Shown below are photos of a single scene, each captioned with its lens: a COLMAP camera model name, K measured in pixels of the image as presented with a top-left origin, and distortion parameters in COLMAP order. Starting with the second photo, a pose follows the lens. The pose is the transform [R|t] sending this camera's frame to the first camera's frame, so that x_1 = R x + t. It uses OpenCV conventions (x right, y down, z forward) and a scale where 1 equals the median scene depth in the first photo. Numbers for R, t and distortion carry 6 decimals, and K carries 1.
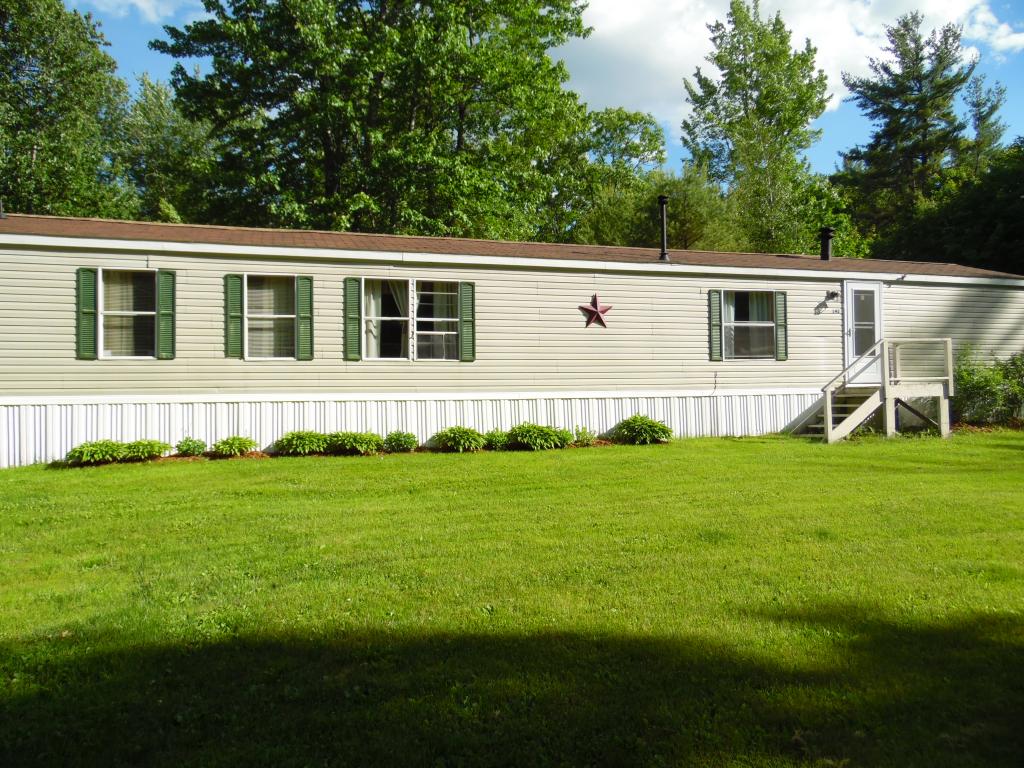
lens RADIAL K [[772.3, 0, 515.1], [0, 772.3, 381.0], [0, 0, 1]] dist [-0.024125, 0.056146]
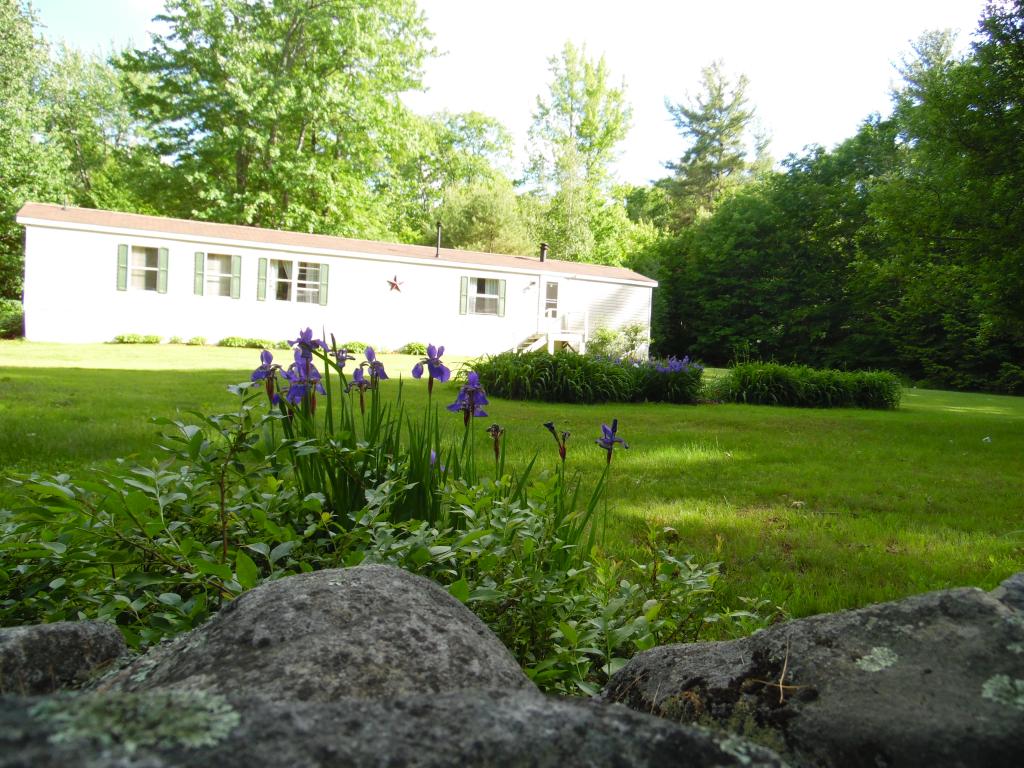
lens RADIAL K [[772.3, 0, 515.3], [0, 772.3, 381.0], [0, 0, 1]] dist [-0.024125, 0.056146]
pose [[0.987331, 0.052439, 0.149761, 0.116320], [-0.060012, 0.997114, 0.046502, 0.038498], [-0.146890, -0.054900, 0.987628, -0.850396]]
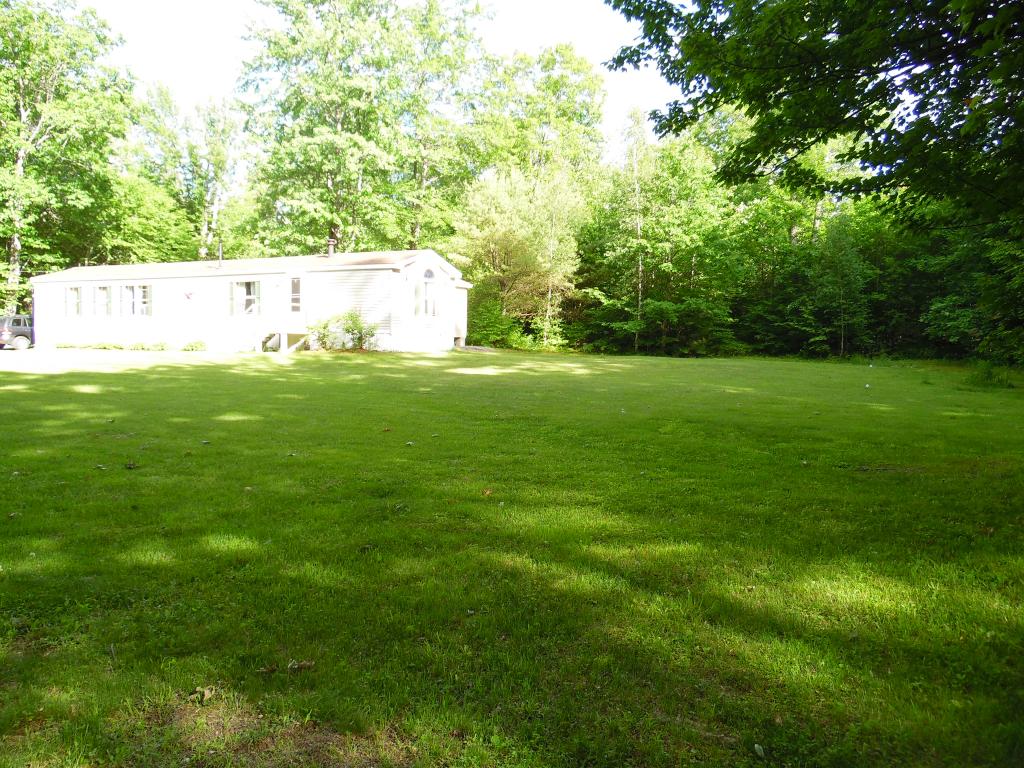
lens RADIAL K [[772.3, 0, 512.7], [0, 772.3, 376.0], [0, 0, 1]] dist [-0.024125, 0.056146]
pose [[0.708573, 0.051255, -0.703774, 2.316813], [-0.010710, 0.998025, 0.061902, 0.001069], [0.705556, -0.036325, 0.707722, 0.037715]]
